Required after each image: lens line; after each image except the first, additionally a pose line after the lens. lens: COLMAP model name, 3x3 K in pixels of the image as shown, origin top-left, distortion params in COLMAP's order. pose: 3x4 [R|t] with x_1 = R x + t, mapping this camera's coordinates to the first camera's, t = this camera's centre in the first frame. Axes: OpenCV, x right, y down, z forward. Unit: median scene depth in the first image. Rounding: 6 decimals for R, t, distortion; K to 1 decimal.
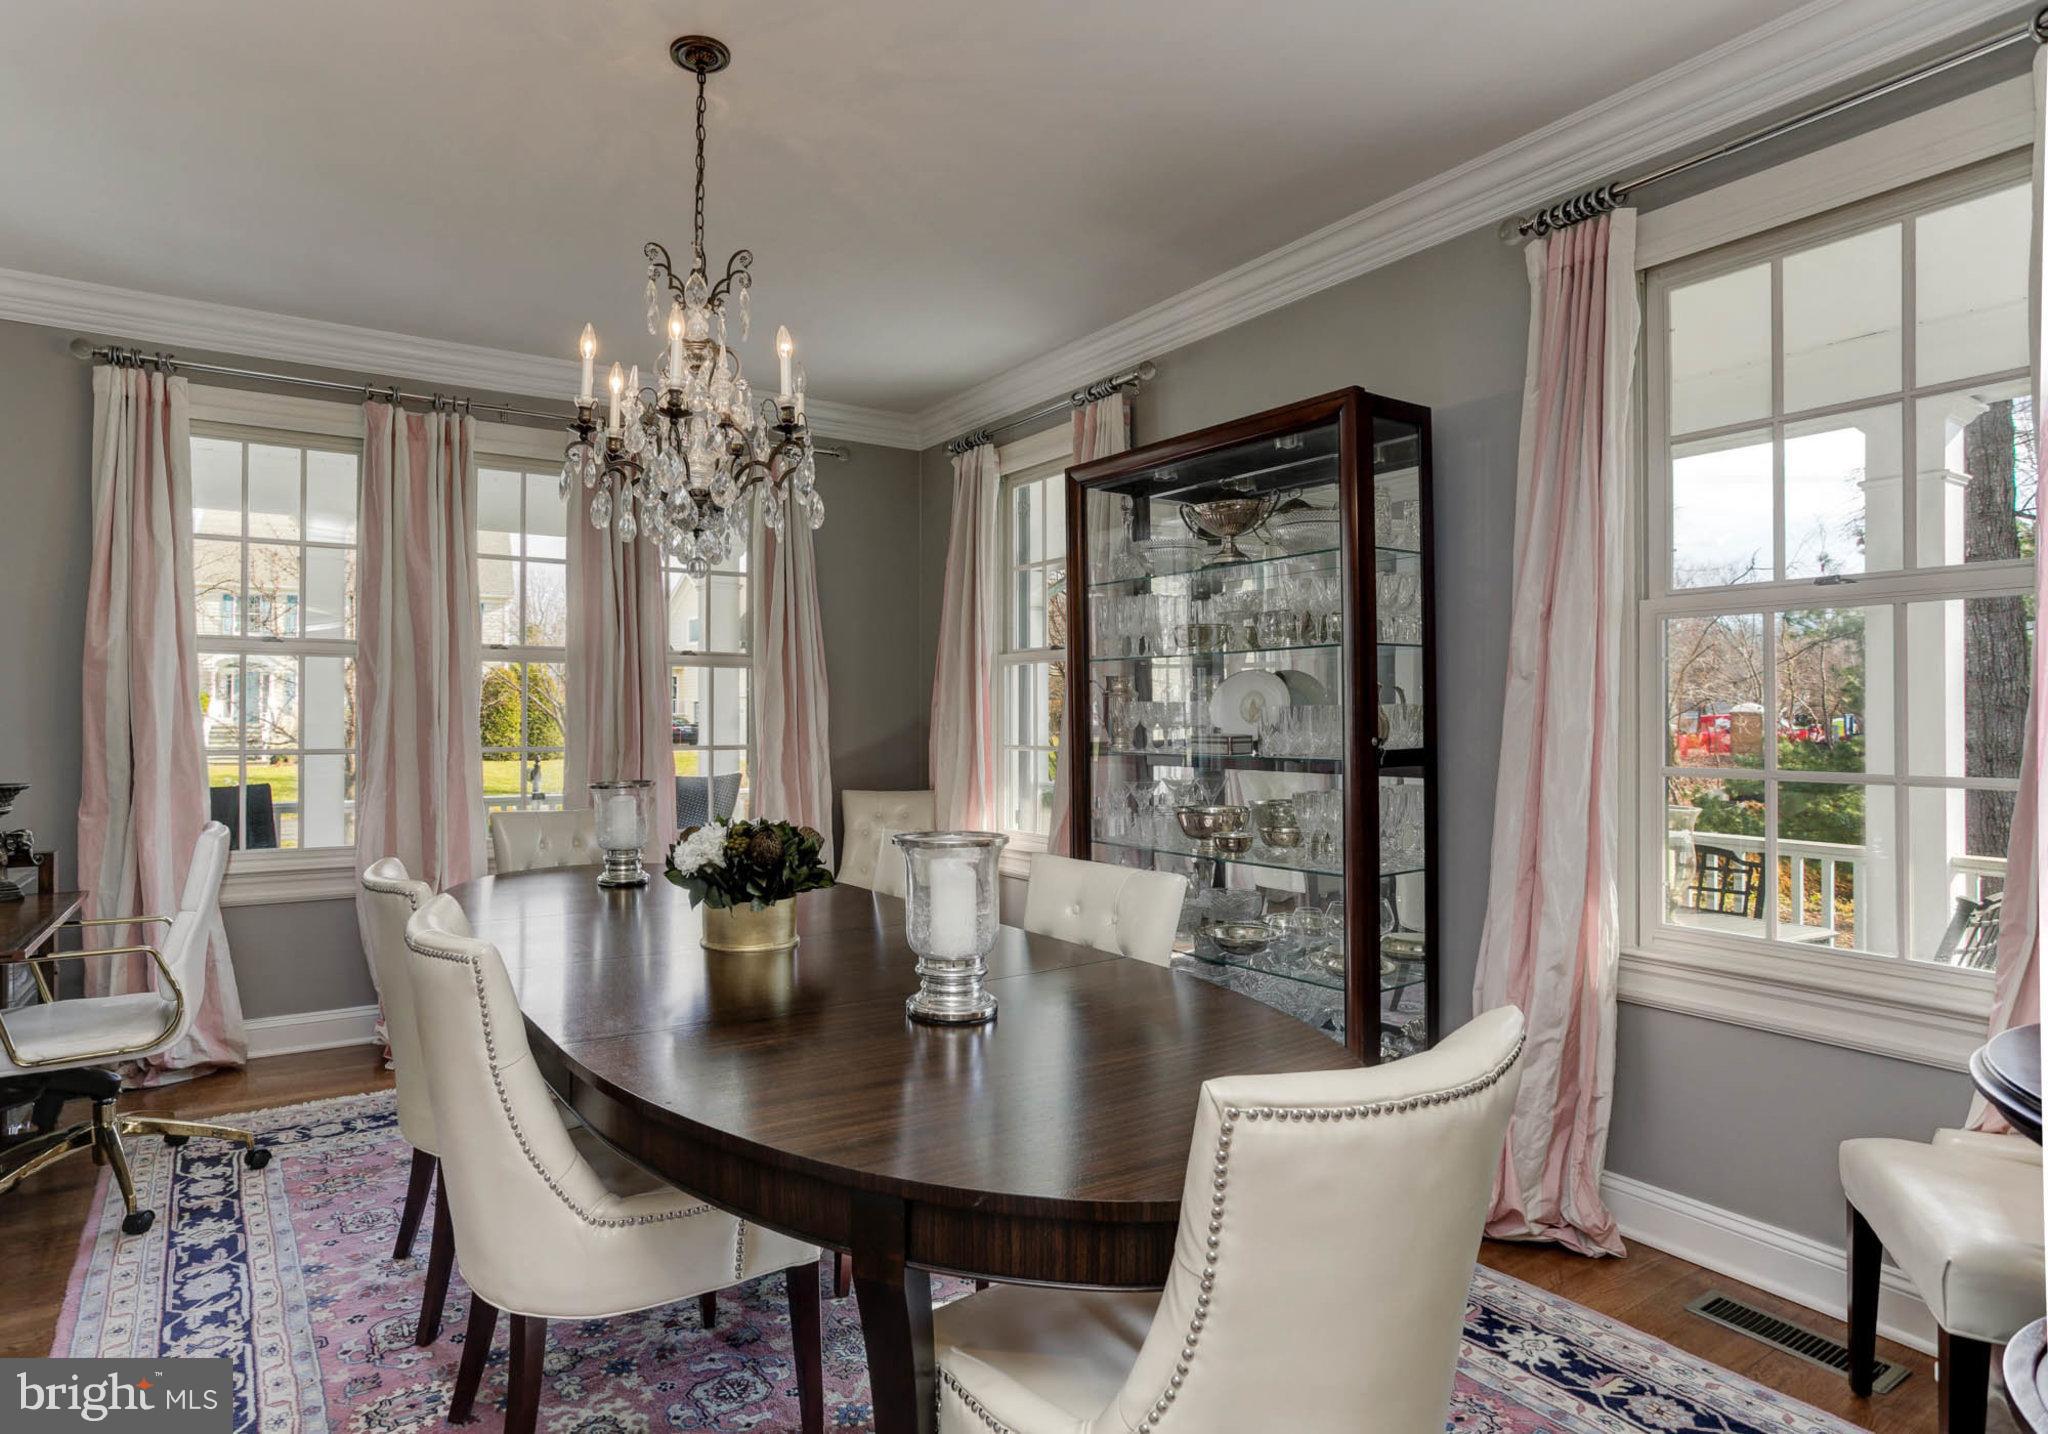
lens RADIAL K [[1107.5, 0, 918.1], [0, 1107.5, 724.6], [0, 0, 1]] dist [-0.041905, 0.031409]
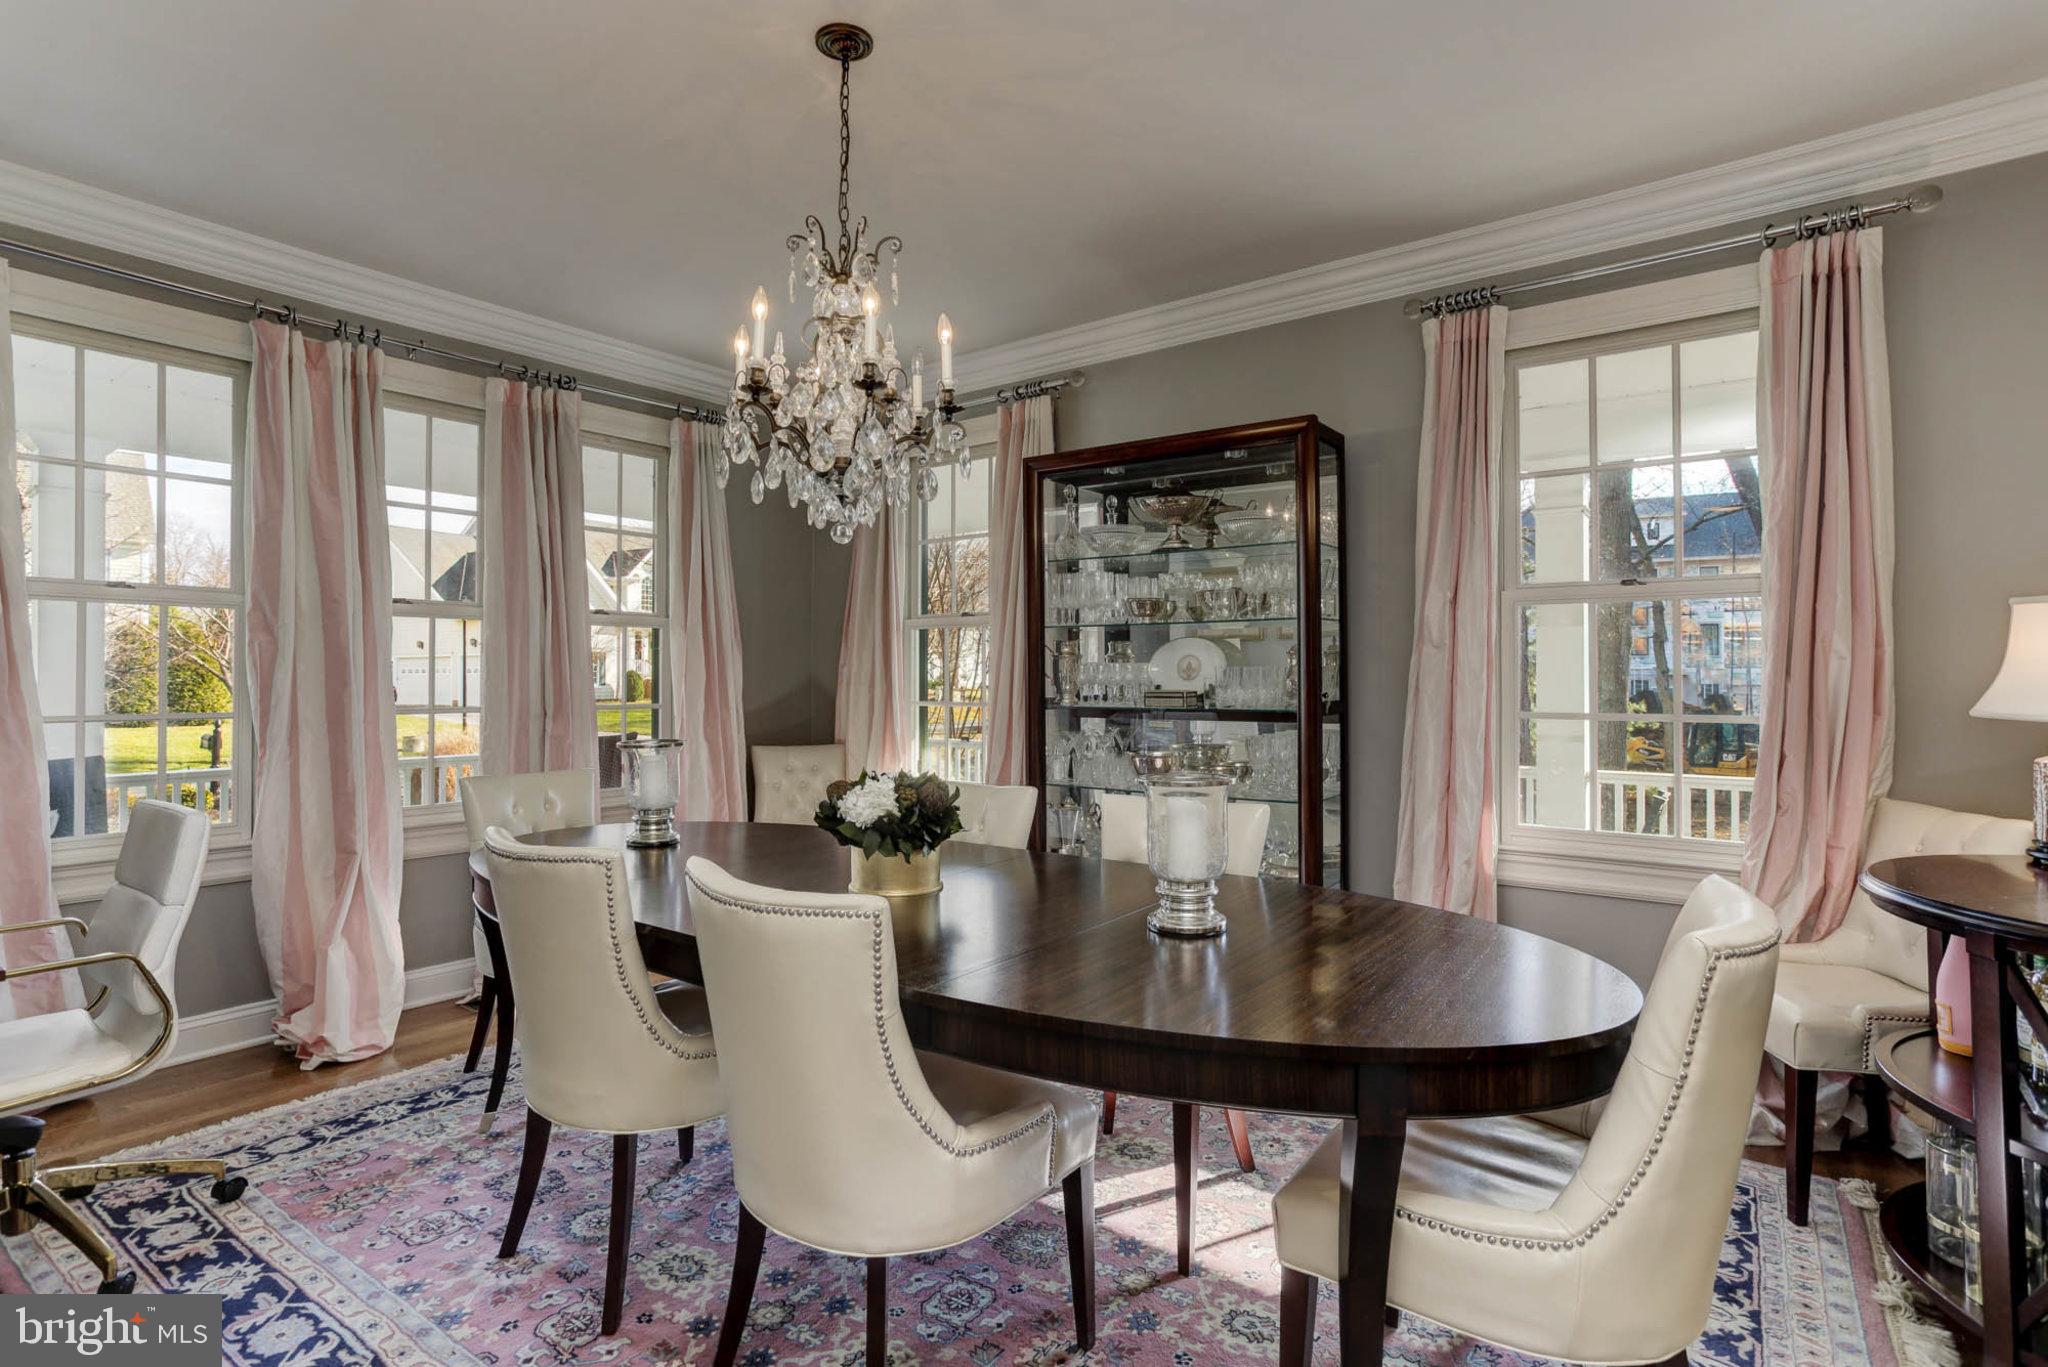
lens RADIAL K [[1005.1, 0, 1024.0], [0, 1005.1, 683.5], [0, 0, 1]] dist [-0.035904, 0.025757]
pose [[0.931144, -0.003709, 0.364633, -0.310803], [0.003601, 0.999993, 0.000978, 0.000084], [-0.364634, 0.000402, 0.931151, 0.043075]]
